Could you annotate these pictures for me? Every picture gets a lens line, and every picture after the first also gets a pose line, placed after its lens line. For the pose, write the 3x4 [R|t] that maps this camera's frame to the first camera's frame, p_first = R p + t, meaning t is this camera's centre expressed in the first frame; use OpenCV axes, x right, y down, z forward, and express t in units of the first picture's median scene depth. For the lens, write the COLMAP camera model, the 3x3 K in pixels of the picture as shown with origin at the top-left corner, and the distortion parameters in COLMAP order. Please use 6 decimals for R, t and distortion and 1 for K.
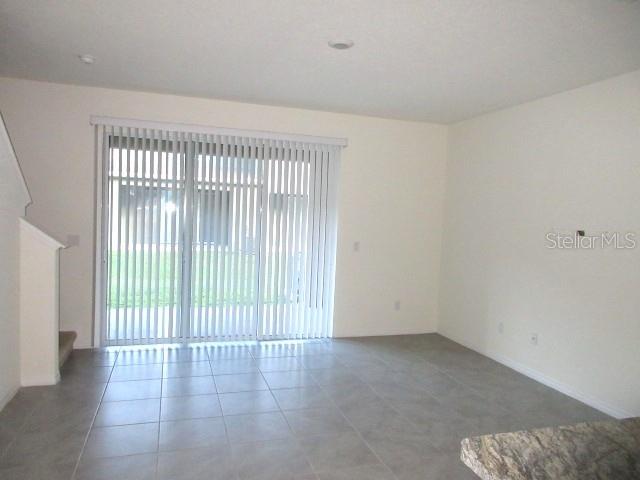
lens RADIAL K [[469.4, 0, 320.0], [0, 469.4, 240.0], [0, 0, 1]] dist [-0.006767, 0.001797]
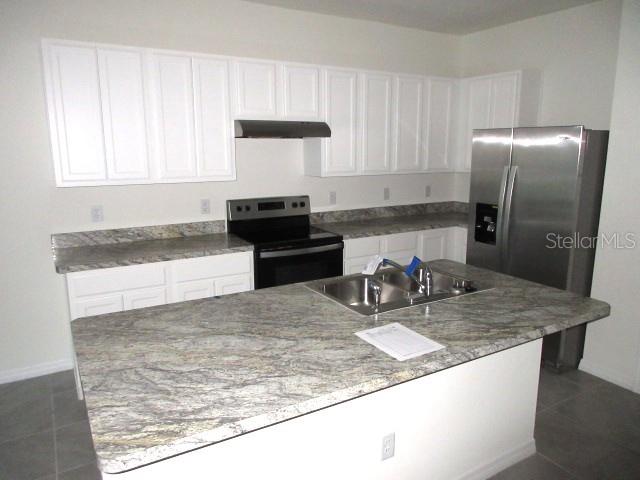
lens RADIAL K [[469.4, 0, 320.0], [0, 469.4, 240.0], [0, 0, 1]] dist [-0.006767, 0.001797]
pose [[-0.227653, -0.230562, 0.946052, -0.484212], [0.048063, 0.967719, 0.247408, -0.125212], [-0.972555, 0.101793, -0.209223, 0.789686]]
